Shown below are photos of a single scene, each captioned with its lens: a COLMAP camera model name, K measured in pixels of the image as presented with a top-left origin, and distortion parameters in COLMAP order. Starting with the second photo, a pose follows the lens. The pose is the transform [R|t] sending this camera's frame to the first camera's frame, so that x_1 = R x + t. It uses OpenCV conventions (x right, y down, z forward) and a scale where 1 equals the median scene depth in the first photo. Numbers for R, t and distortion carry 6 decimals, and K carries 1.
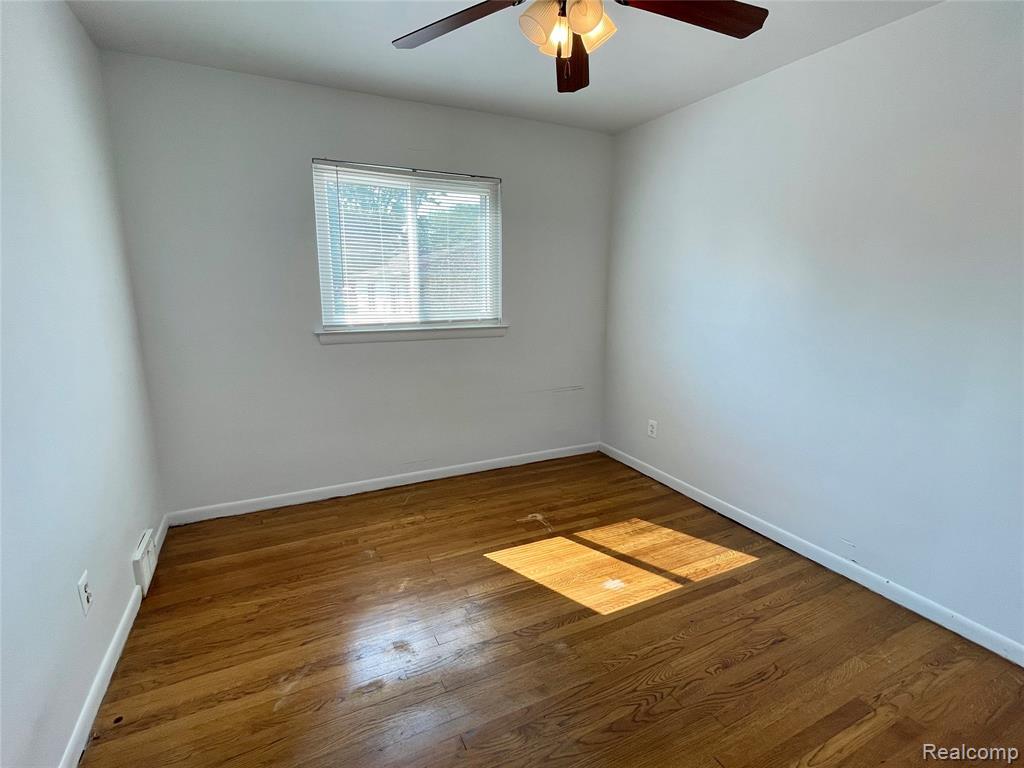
lens RADIAL K [[493.6, 0, 512.0], [0, 493.6, 384.0], [0, 0, 1]] dist [-0.001440, -0.000081]
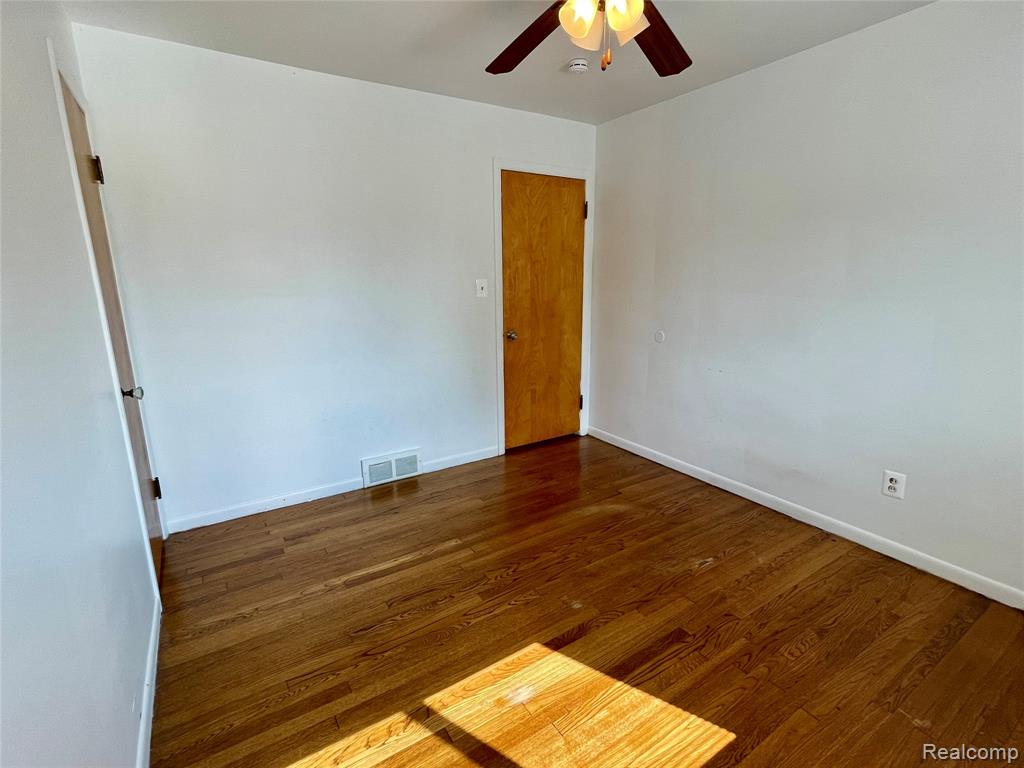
lens RADIAL K [[493.6, 0, 512.0], [0, 493.6, 384.0], [0, 0, 1]] dist [-0.001440, -0.000081]
pose [[-0.994187, 0.026163, -0.104441, 0.308324], [-0.019126, 0.911687, 0.410441, -0.324865], [0.105956, 0.410052, -0.905886, 1.600057]]
